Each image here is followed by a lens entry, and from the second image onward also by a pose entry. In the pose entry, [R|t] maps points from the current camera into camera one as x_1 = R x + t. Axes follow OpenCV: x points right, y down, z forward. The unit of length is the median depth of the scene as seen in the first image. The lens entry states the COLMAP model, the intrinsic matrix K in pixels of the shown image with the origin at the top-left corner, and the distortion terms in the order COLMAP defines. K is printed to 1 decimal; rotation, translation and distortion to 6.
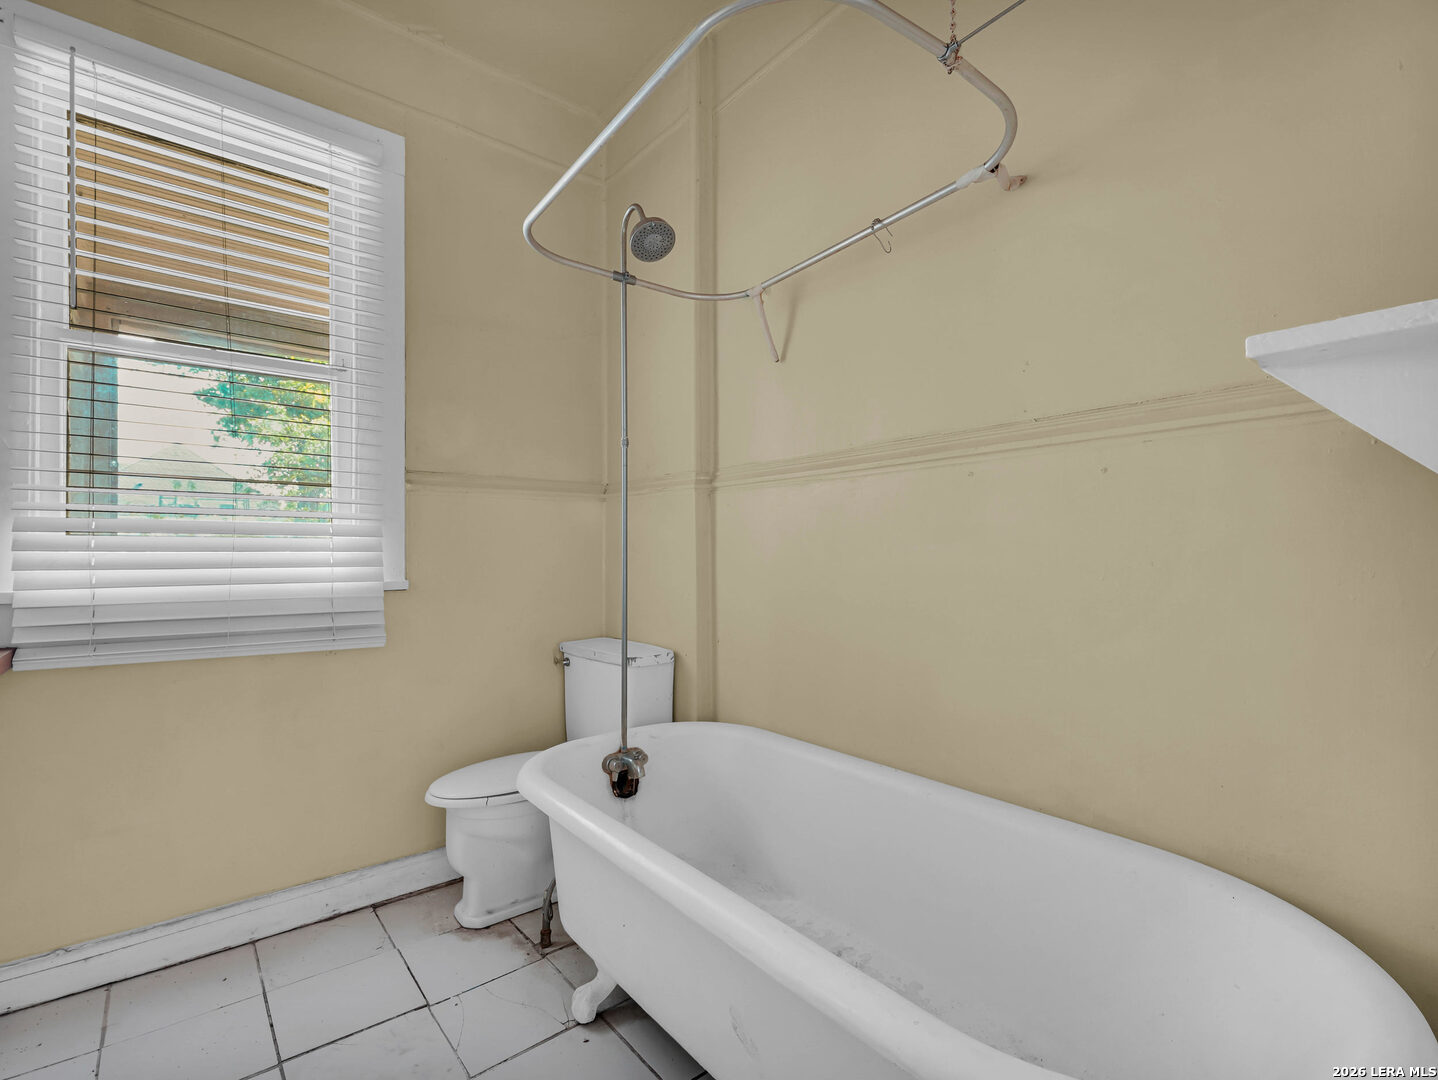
lens RADIAL K [[653.2, 0, 720.8], [0, 653.2, 535.9], [0, 0, 1]] dist [0.000421, -0.000898]
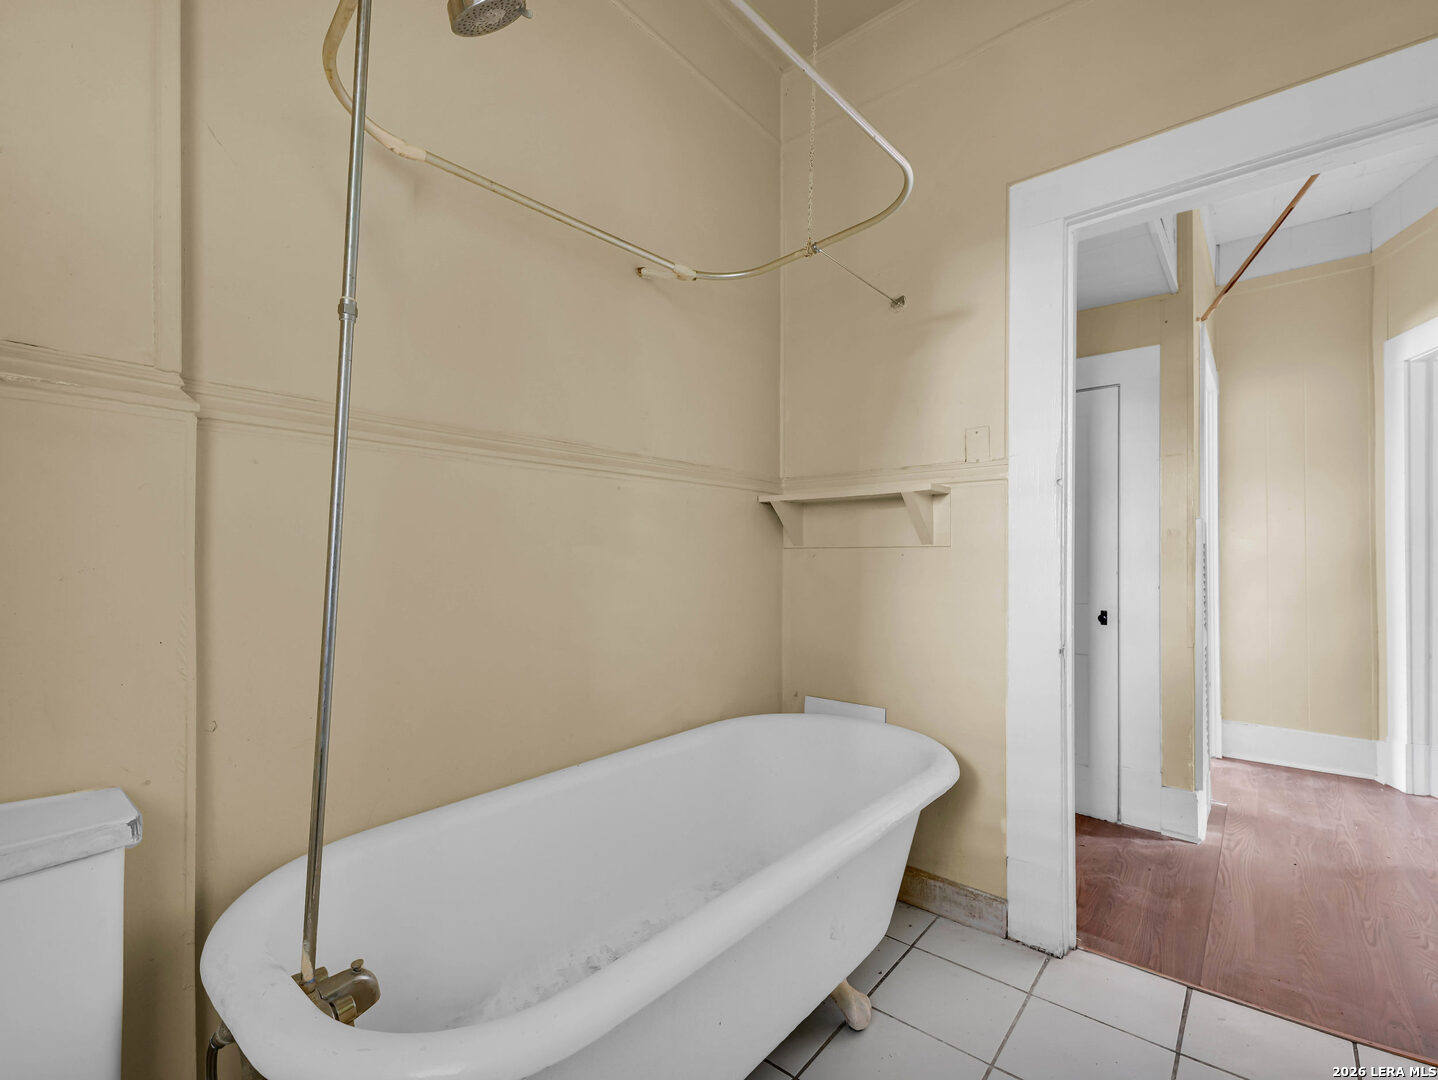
lens RADIAL K [[653.2, 0, 722.1], [0, 653.2, 551.5], [0, 0, 1]] dist [0.000421, -0.000898]
pose [[-0.188187, 0.013848, 0.982036, -0.787747], [-0.021199, 0.999610, -0.018158, 0.036824], [-0.981904, -0.024235, -0.187821, 0.983895]]
